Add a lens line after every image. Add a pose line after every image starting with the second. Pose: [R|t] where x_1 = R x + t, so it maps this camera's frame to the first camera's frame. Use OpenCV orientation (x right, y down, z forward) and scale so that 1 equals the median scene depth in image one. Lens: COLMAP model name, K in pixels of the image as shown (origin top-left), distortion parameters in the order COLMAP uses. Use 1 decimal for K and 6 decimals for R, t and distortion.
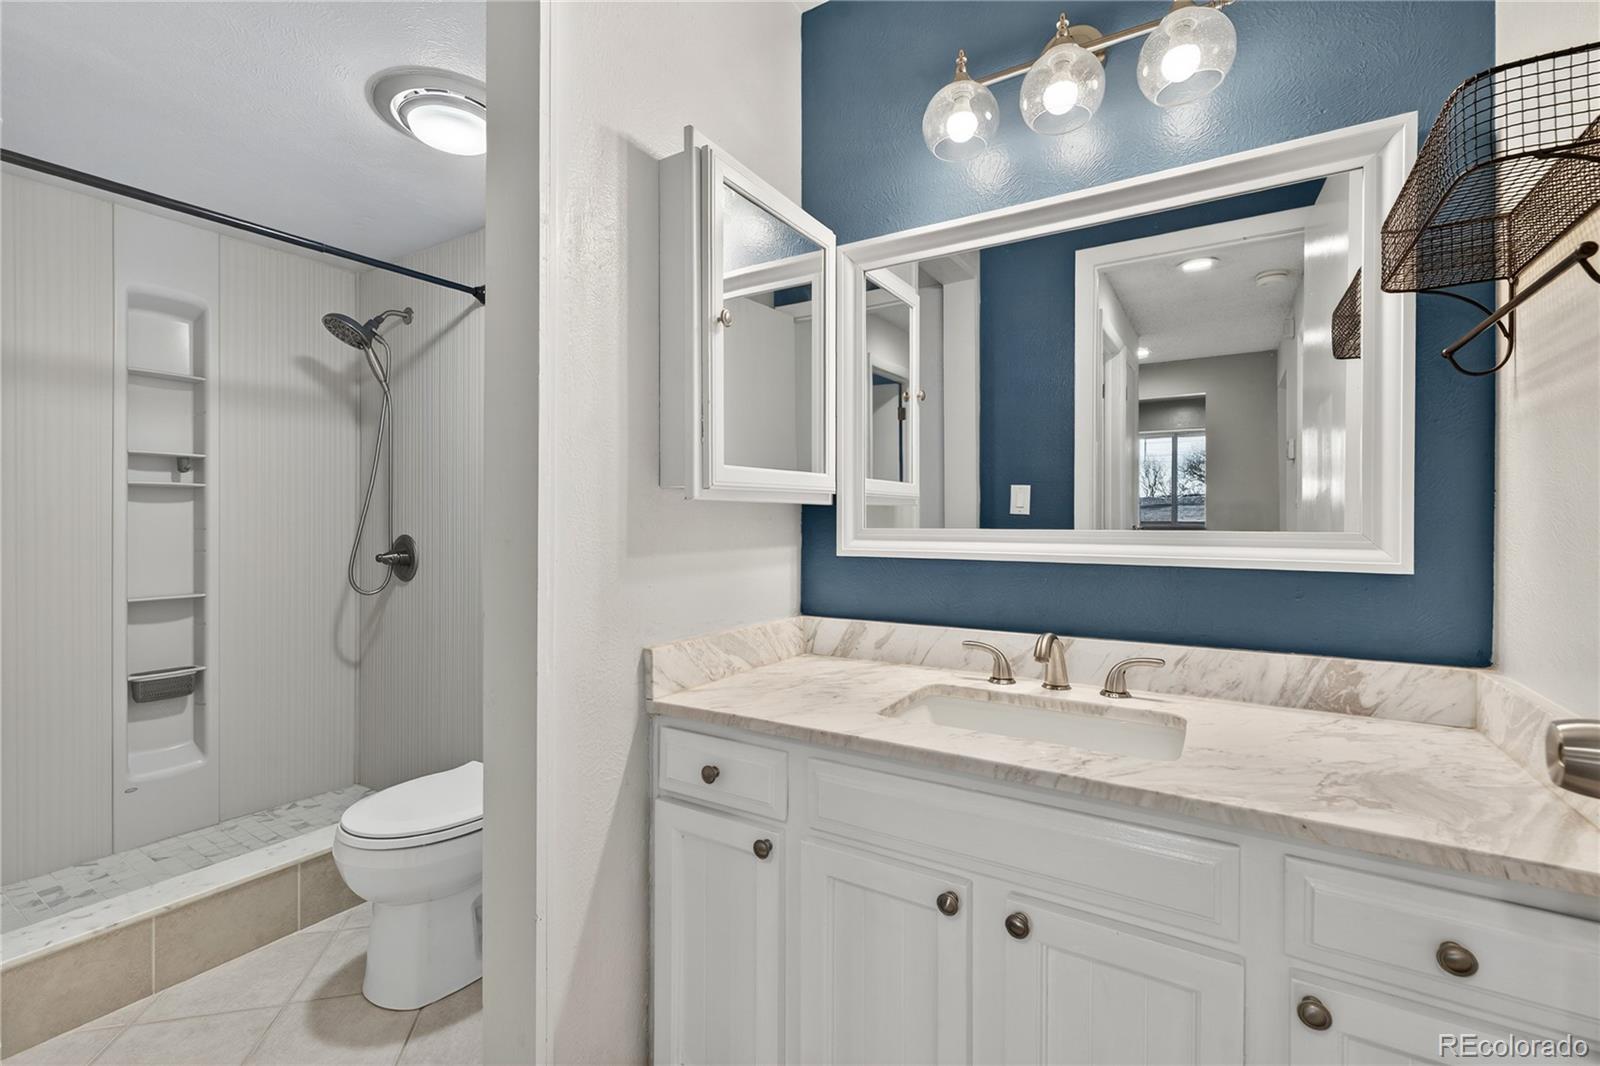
lens RADIAL K [[681.8, 0, 800.5], [0, 681.8, 521.3], [0, 0, 1]] dist [0.003287, -0.002338]
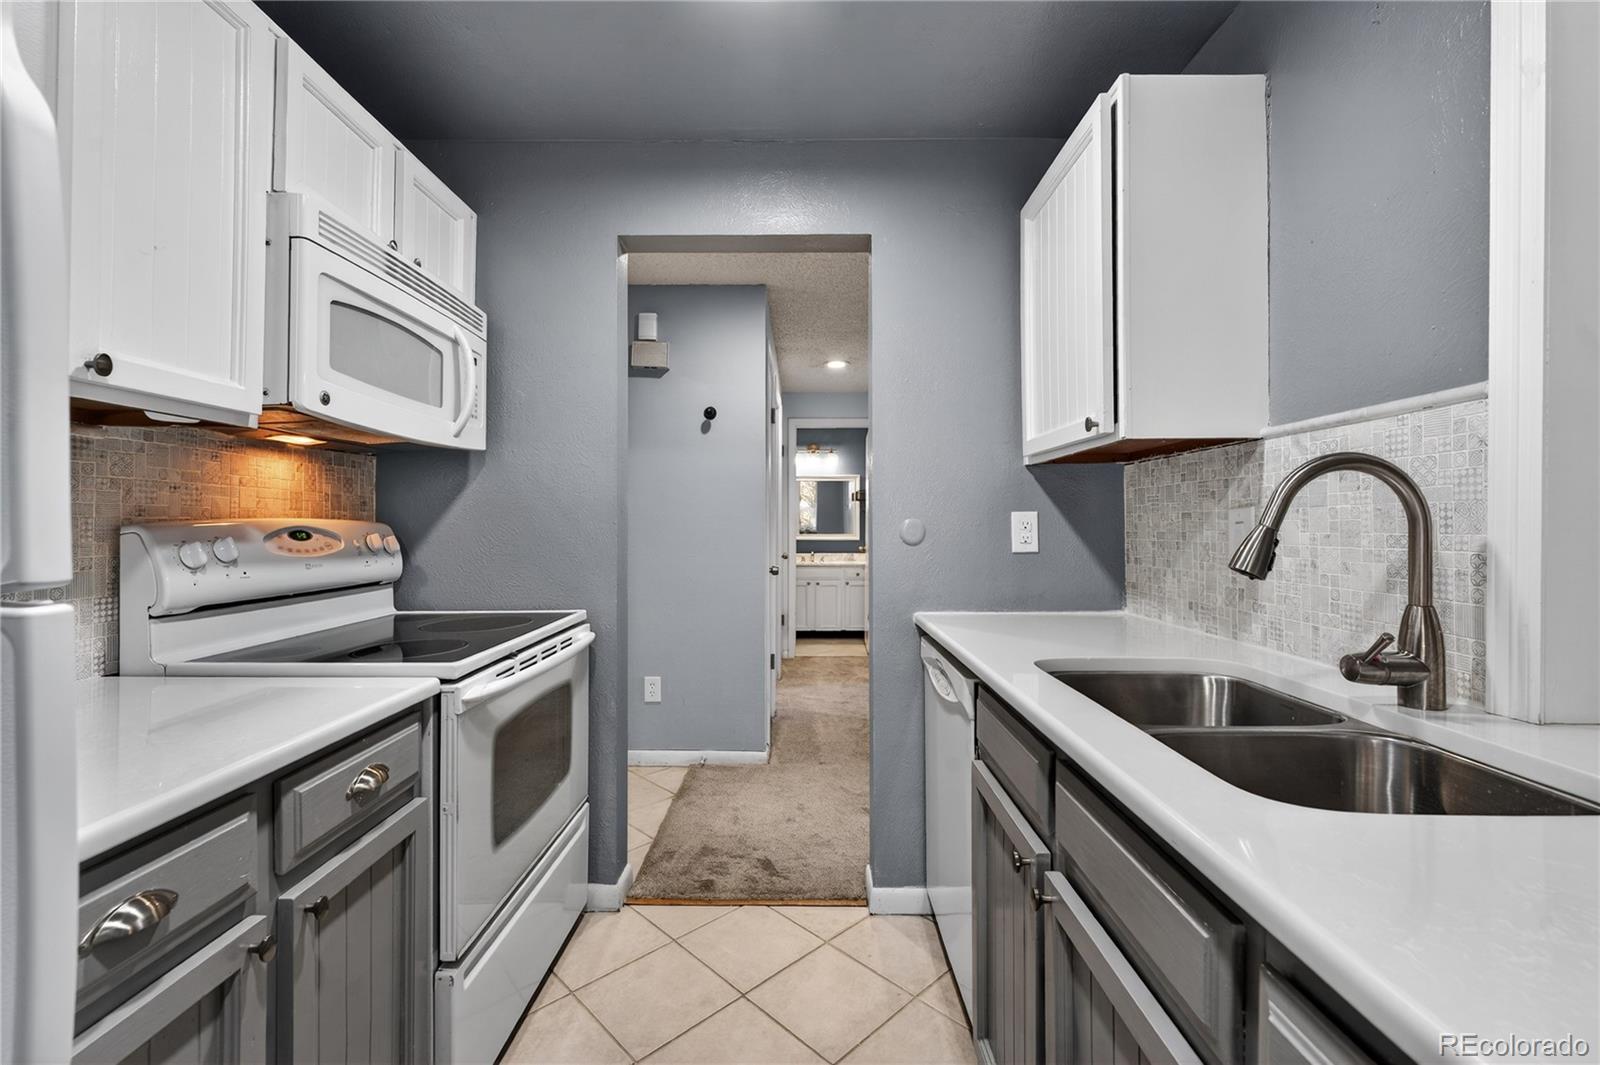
lens RADIAL K [[681.8, 0, 800.5], [0, 681.8, 520.8], [0, 0, 1]] dist [0.003287, -0.002338]
pose [[0.863088, -0.001102, 0.505052, -3.011033], [0.000339, 0.999999, 0.001602, -0.125520], [-0.505053, -0.001212, 0.863087, -4.514685]]
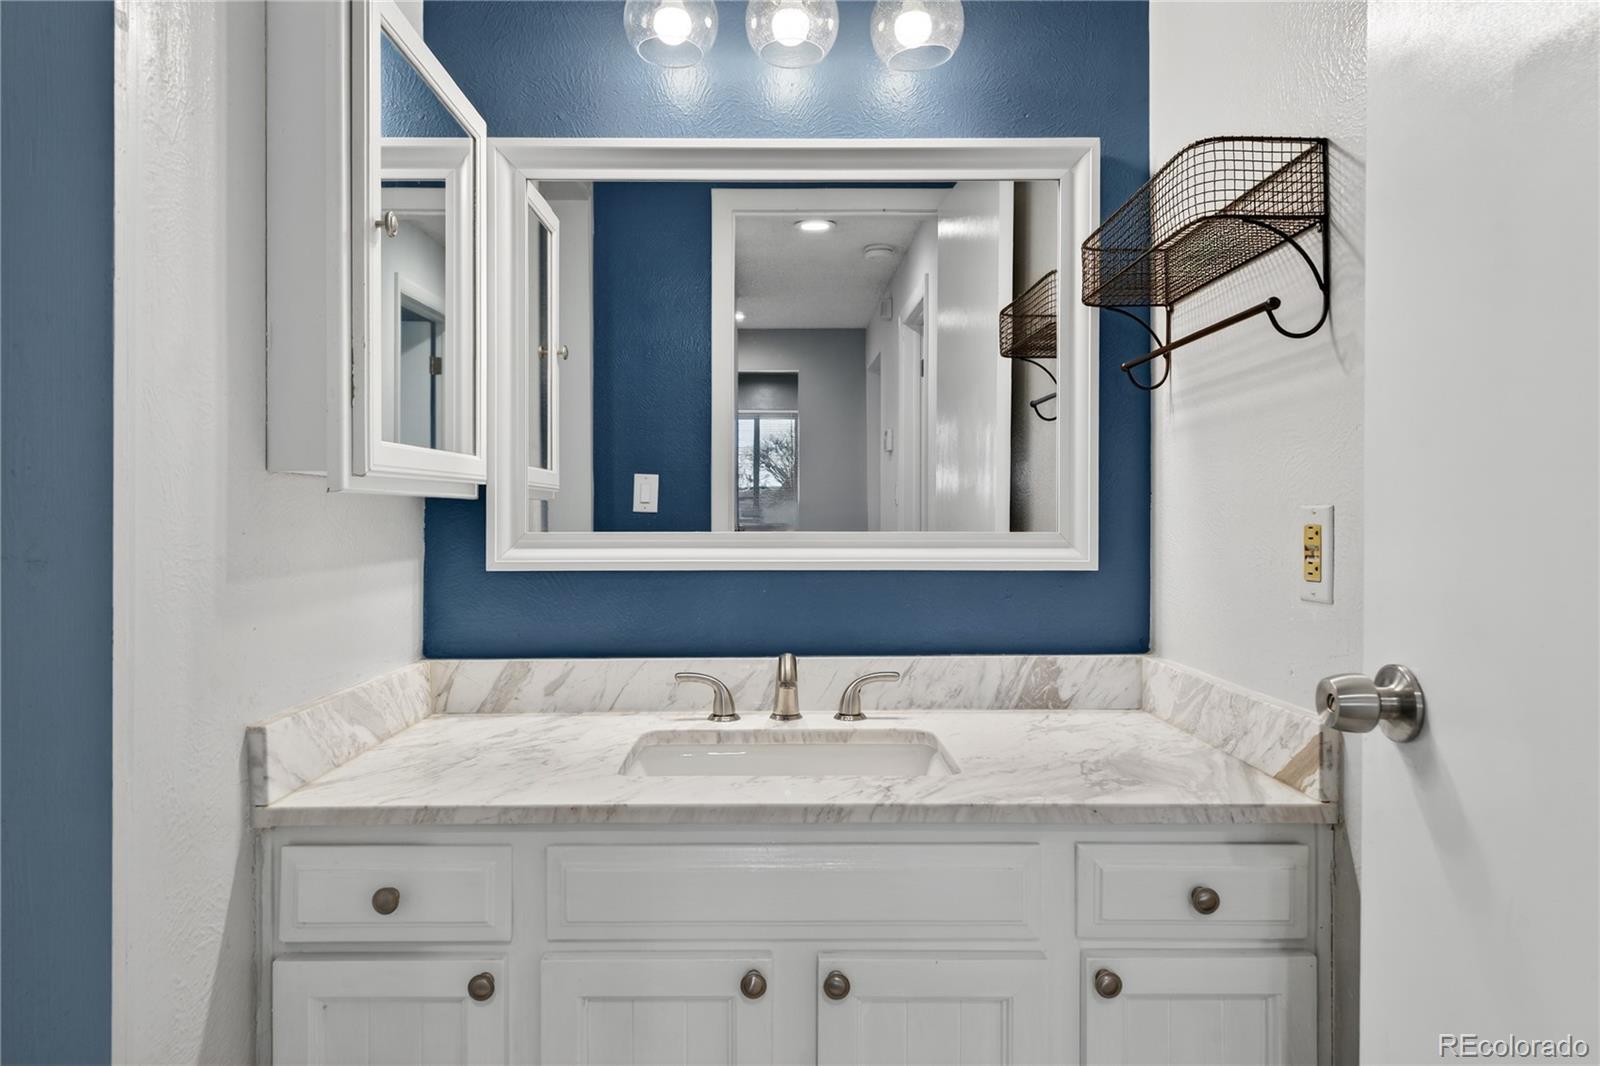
lens RADIAL K [[928.3, 0, 793.7], [0, 928.3, 517.8], [0, 0, 1]] dist [0.001016, -0.001257]
pose [[0.854310, -0.001375, 0.519762, -0.249479], [0.002409, 0.999996, -0.001314, -0.004414], [-0.519759, 0.002375, 0.854310, 0.006907]]
